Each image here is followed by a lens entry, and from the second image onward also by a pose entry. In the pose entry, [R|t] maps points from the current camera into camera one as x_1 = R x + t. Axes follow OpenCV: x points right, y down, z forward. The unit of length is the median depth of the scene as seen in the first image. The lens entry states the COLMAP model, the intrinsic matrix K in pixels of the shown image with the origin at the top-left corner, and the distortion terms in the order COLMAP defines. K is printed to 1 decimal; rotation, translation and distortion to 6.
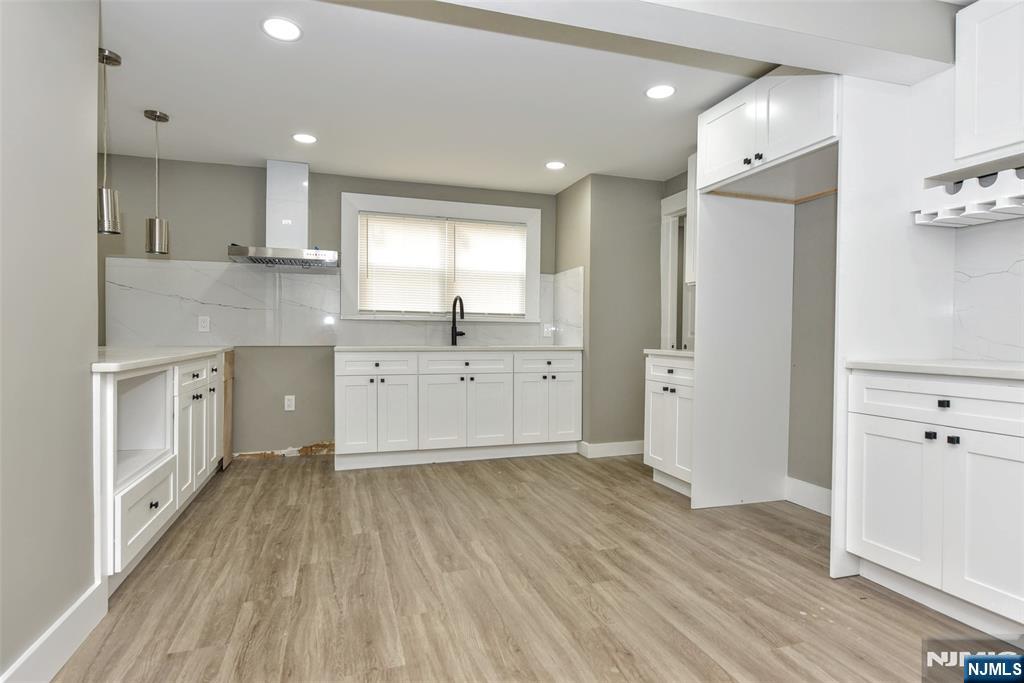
lens RADIAL K [[562.3, 0, 512.6], [0, 562.3, 340.3], [0, 0, 1]] dist [-0.000656, -0.000147]
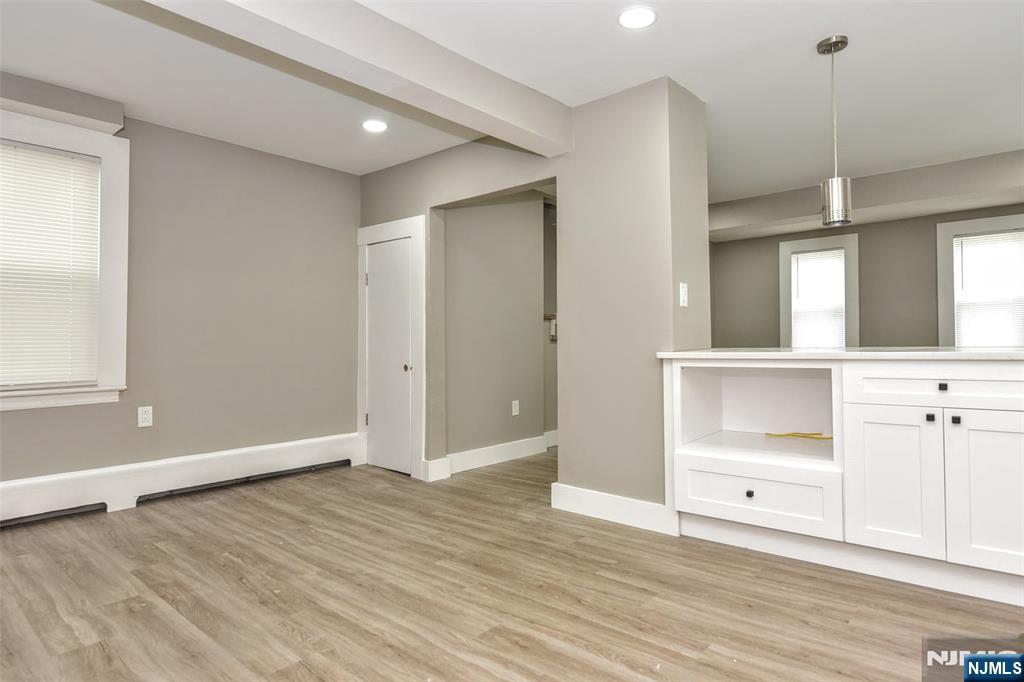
lens RADIAL K [[562.3, 0, 514.1], [0, 562.3, 340.5], [0, 0, 1]] dist [-0.000656, -0.000147]
pose [[-0.857109, 0.003105, -0.515125, 0.291790], [0.003690, 0.999993, -0.000113, 0.011954], [0.515121, -0.001998, -0.857115, 1.842723]]
